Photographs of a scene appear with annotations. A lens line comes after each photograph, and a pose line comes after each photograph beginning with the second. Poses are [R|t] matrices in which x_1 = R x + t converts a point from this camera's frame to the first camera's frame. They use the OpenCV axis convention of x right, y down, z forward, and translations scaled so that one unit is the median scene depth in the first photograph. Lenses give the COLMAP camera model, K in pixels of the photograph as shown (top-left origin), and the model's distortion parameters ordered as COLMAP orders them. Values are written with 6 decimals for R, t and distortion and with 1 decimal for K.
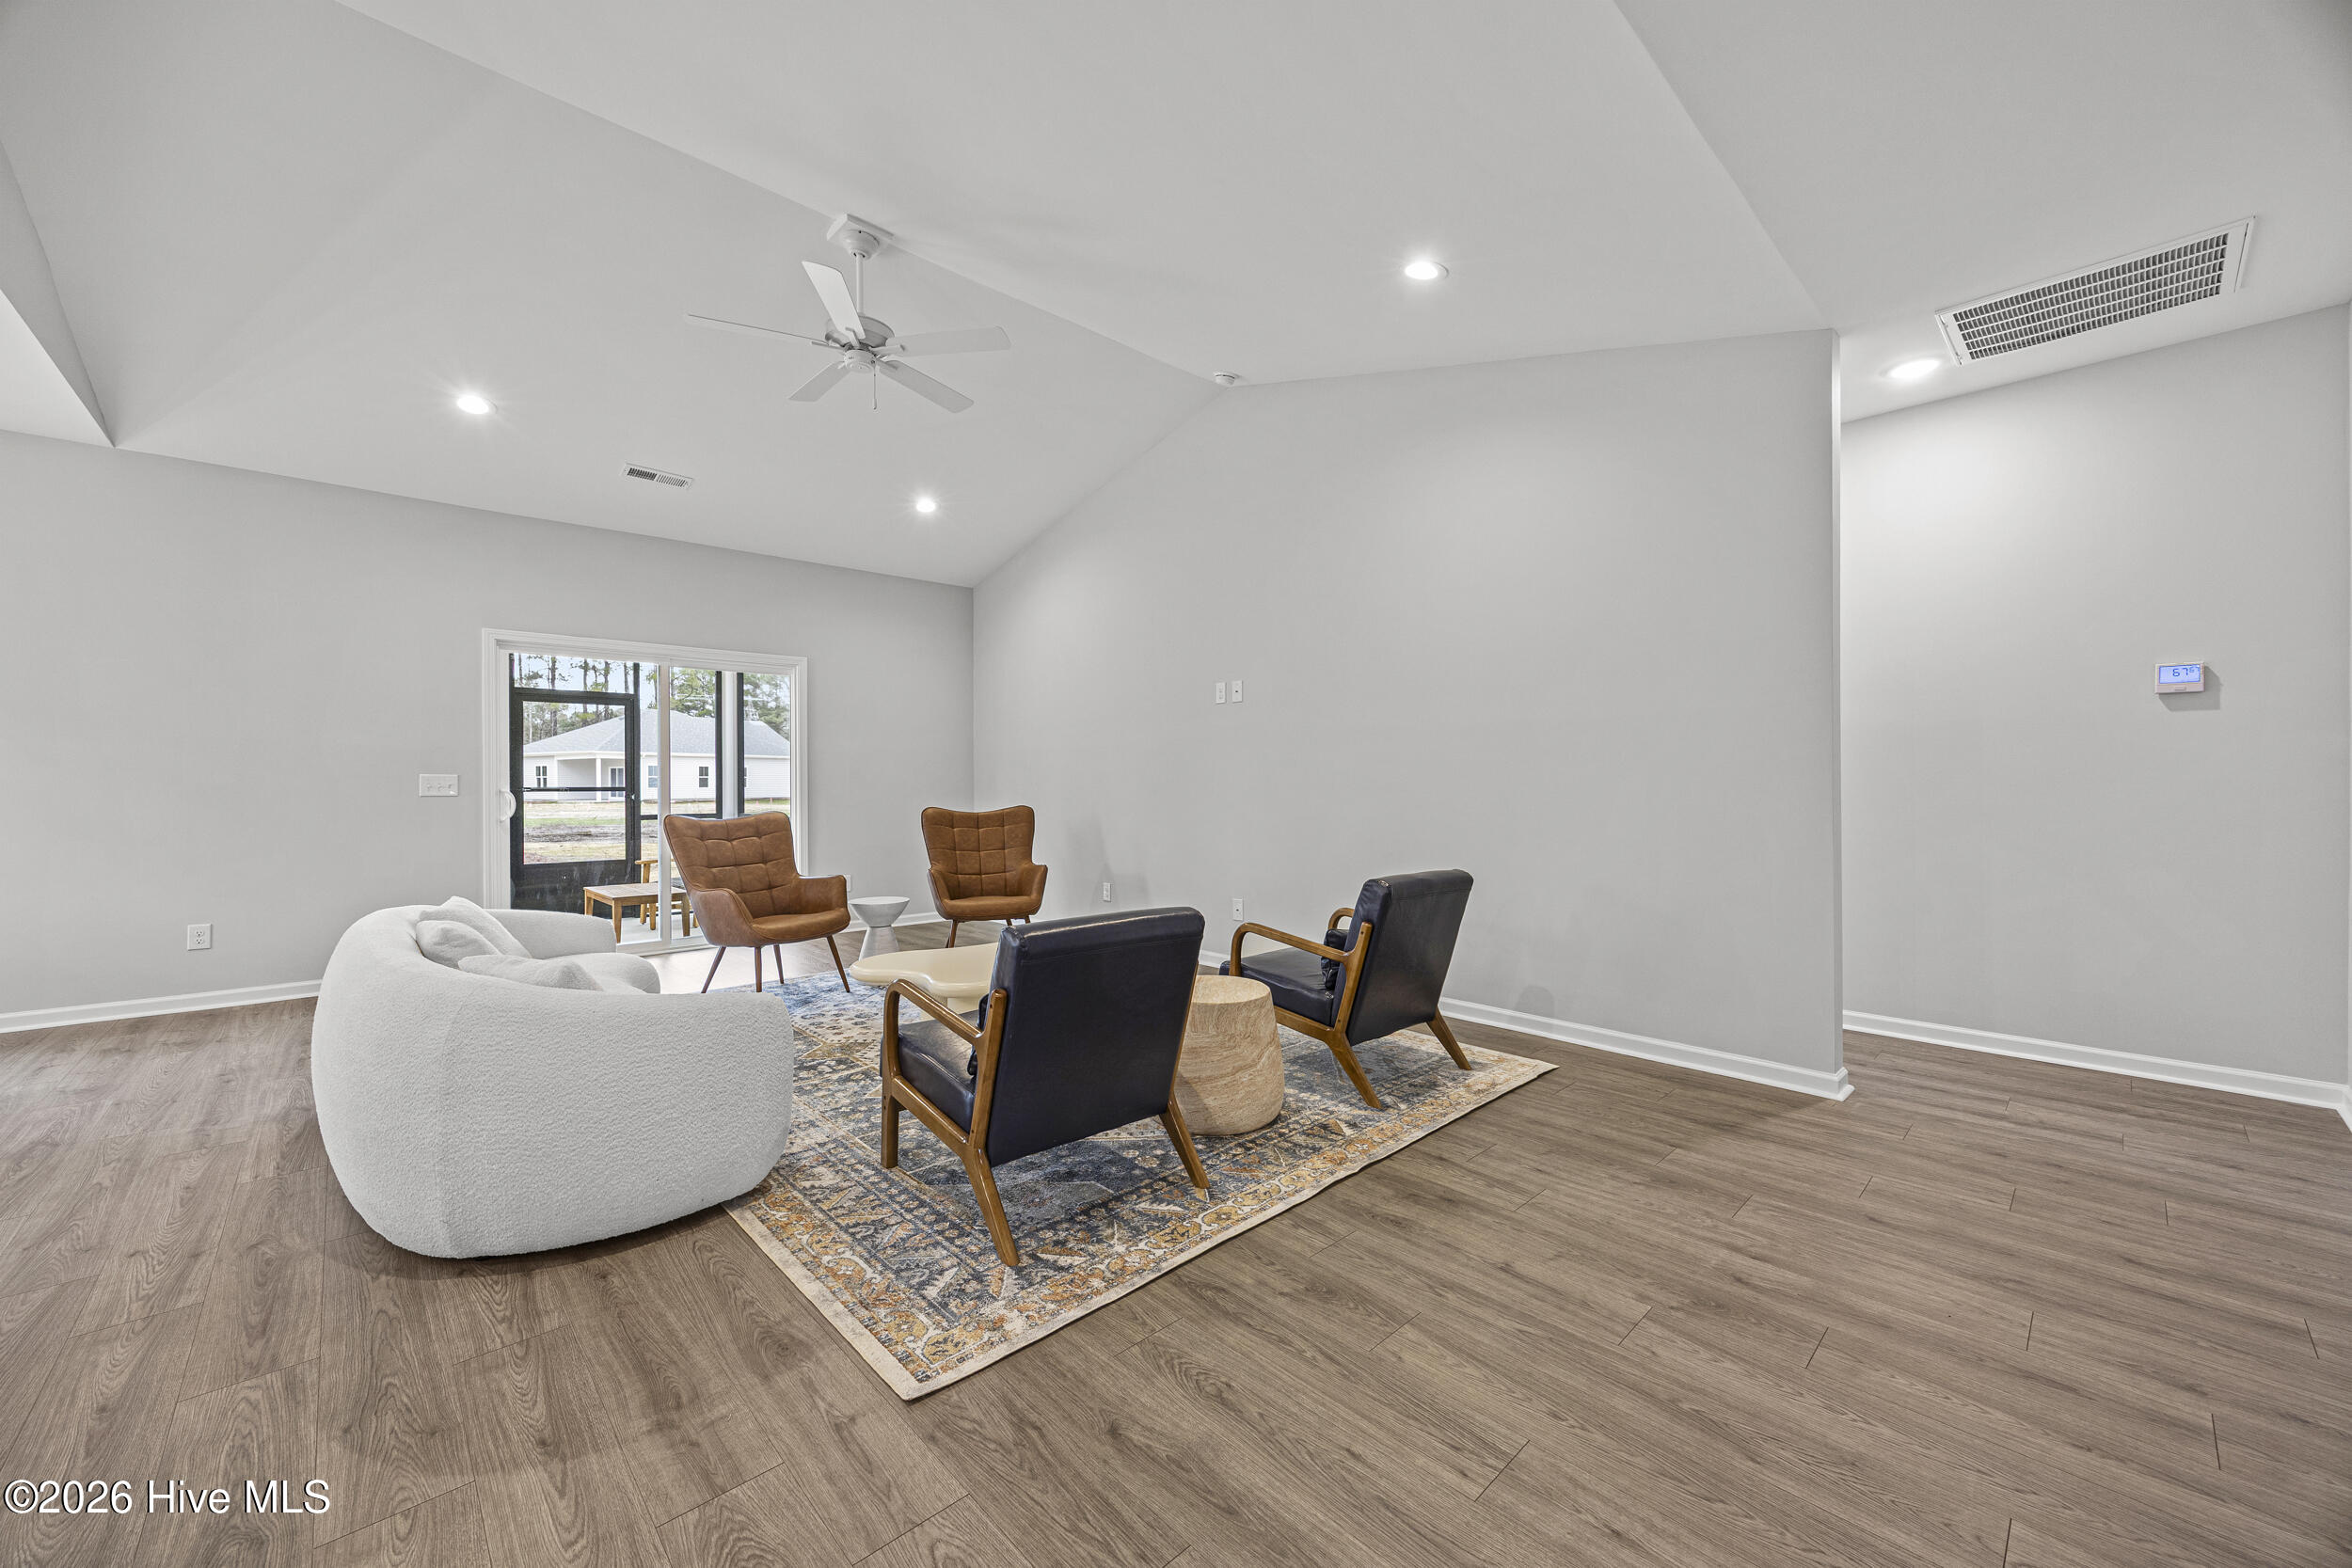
lens RADIAL K [[896.8, 0, 1168.9], [0, 896.8, 777.4], [0, 0, 1]] dist [-0.001695, -0.000279]
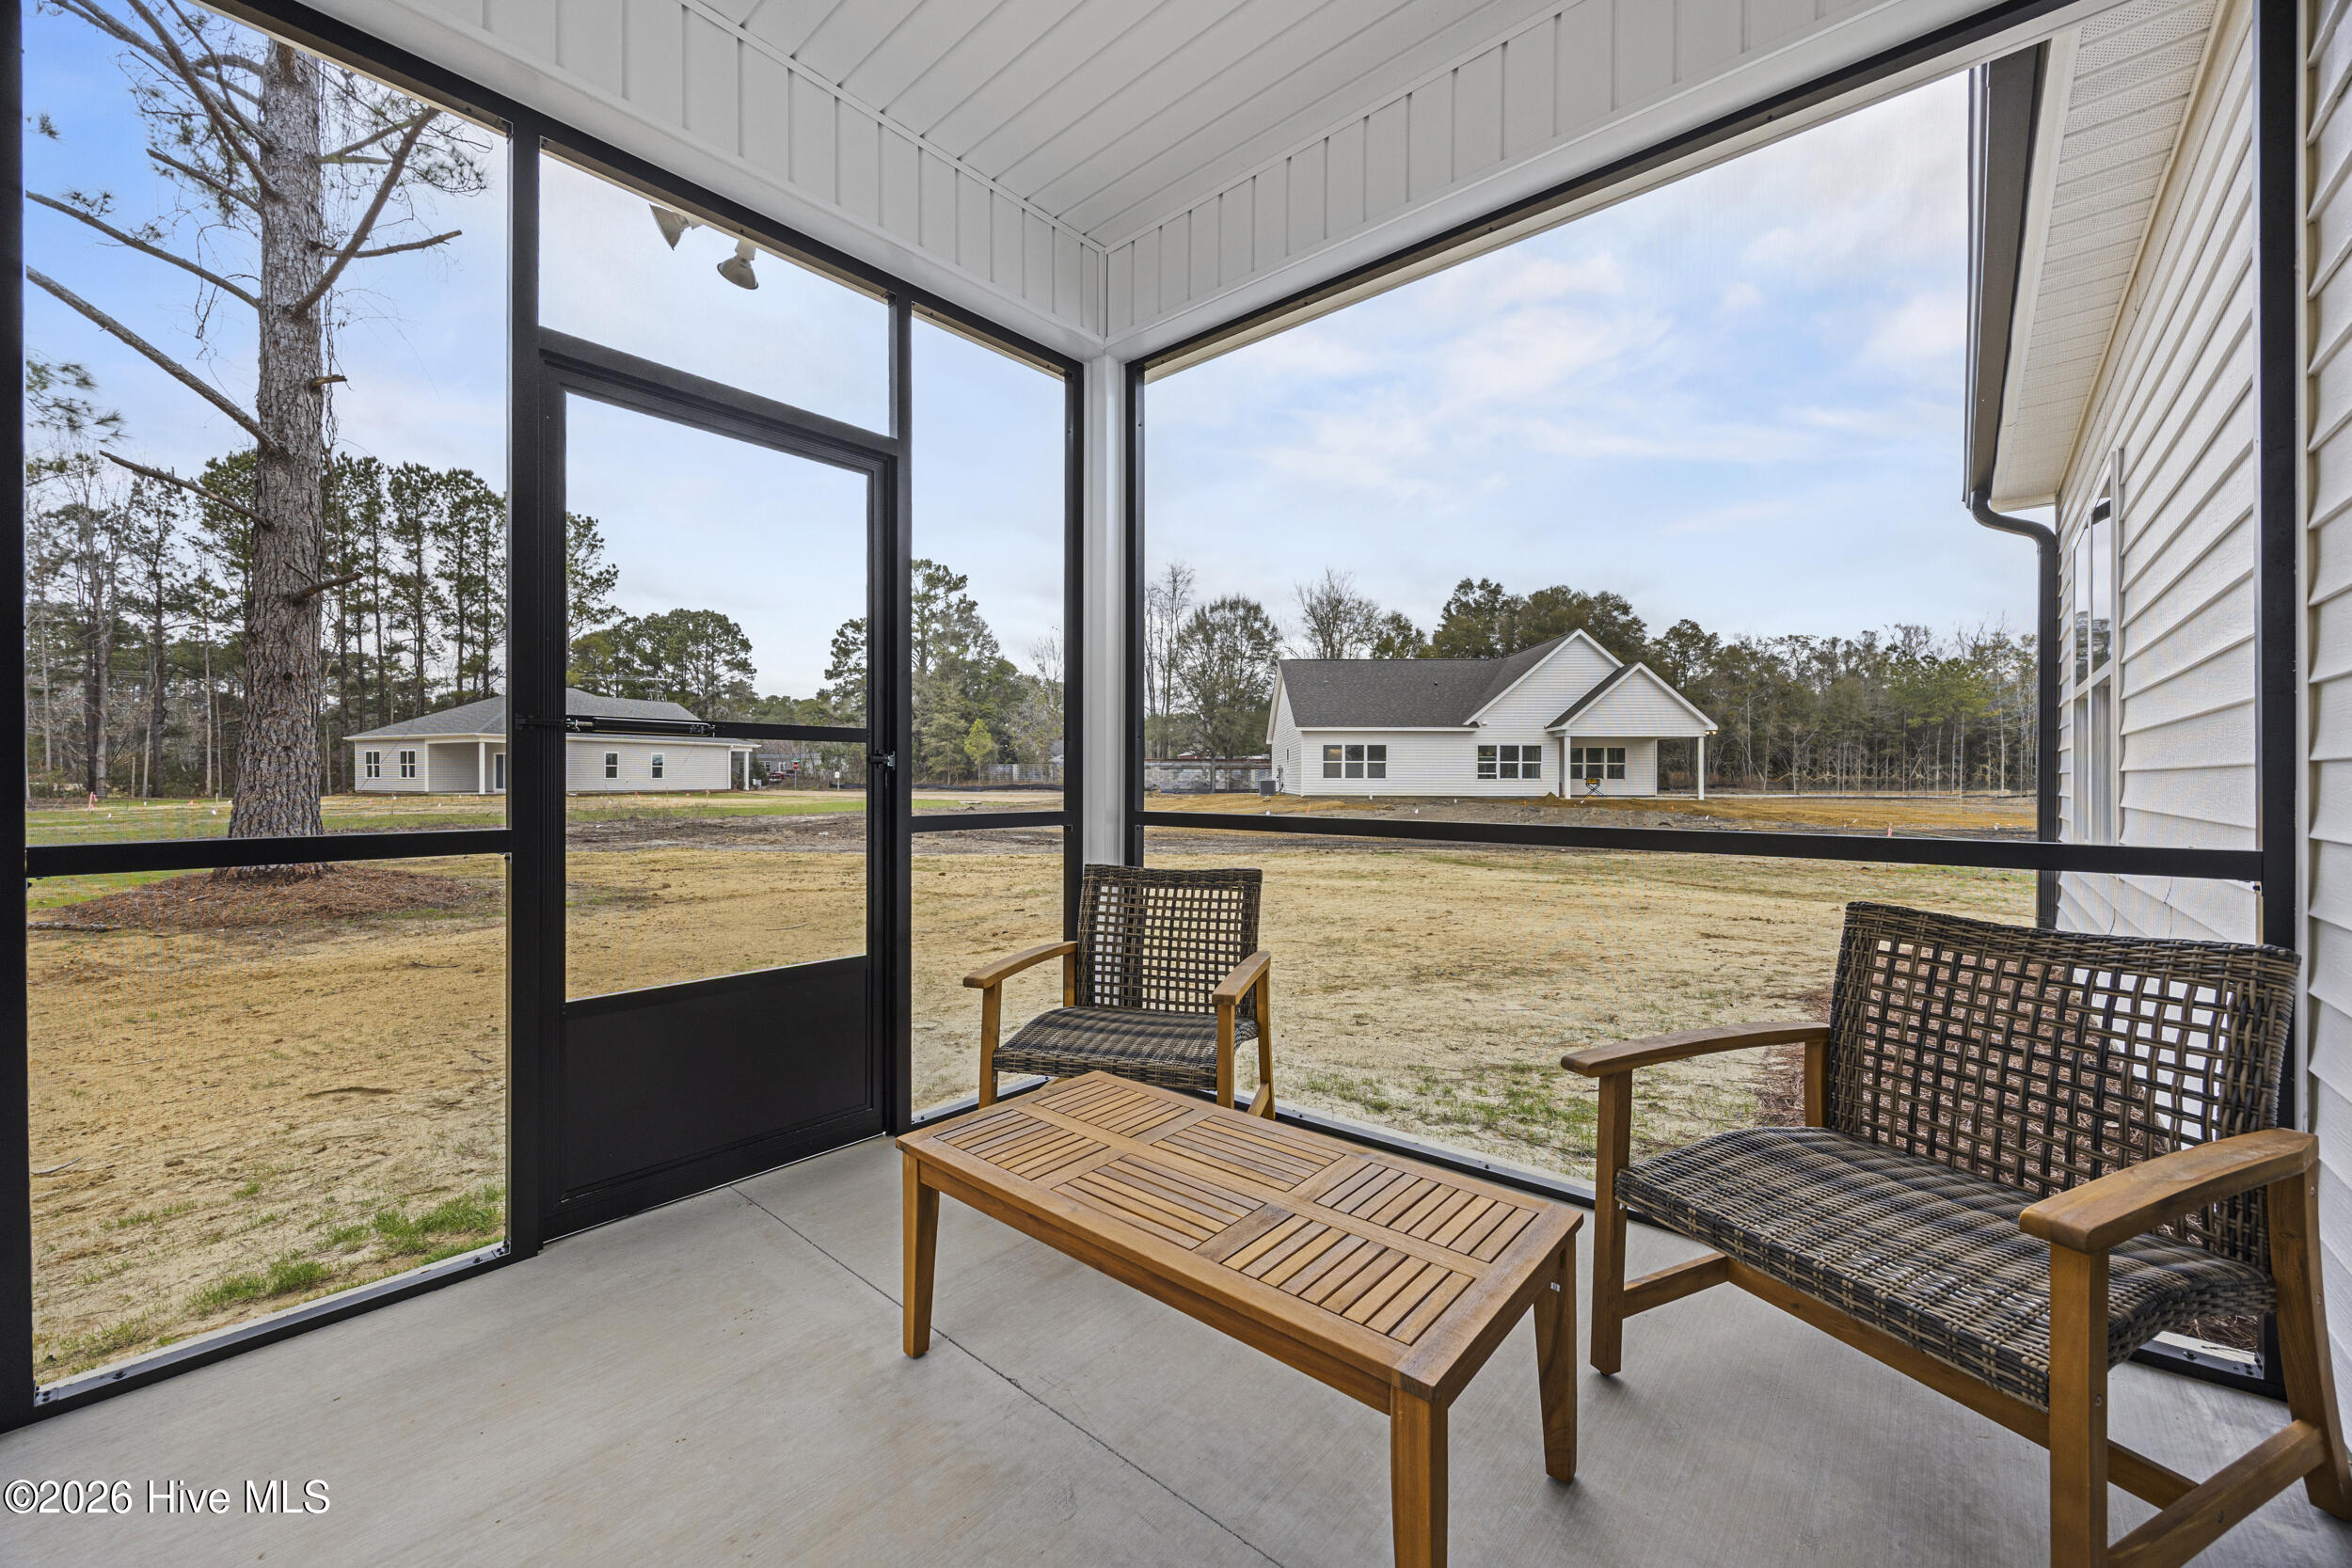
lens RADIAL K [[896.8, 0, 1168.9], [0, 896.8, 777.4], [0, 0, 1]] dist [-0.001695, -0.000279]
pose [[0.994981, 0.009502, 0.099613, -0.066272], [-0.009796, 0.999949, 0.002467, 0.003083], [-0.099584, -0.003430, 0.995023, 0.083621]]
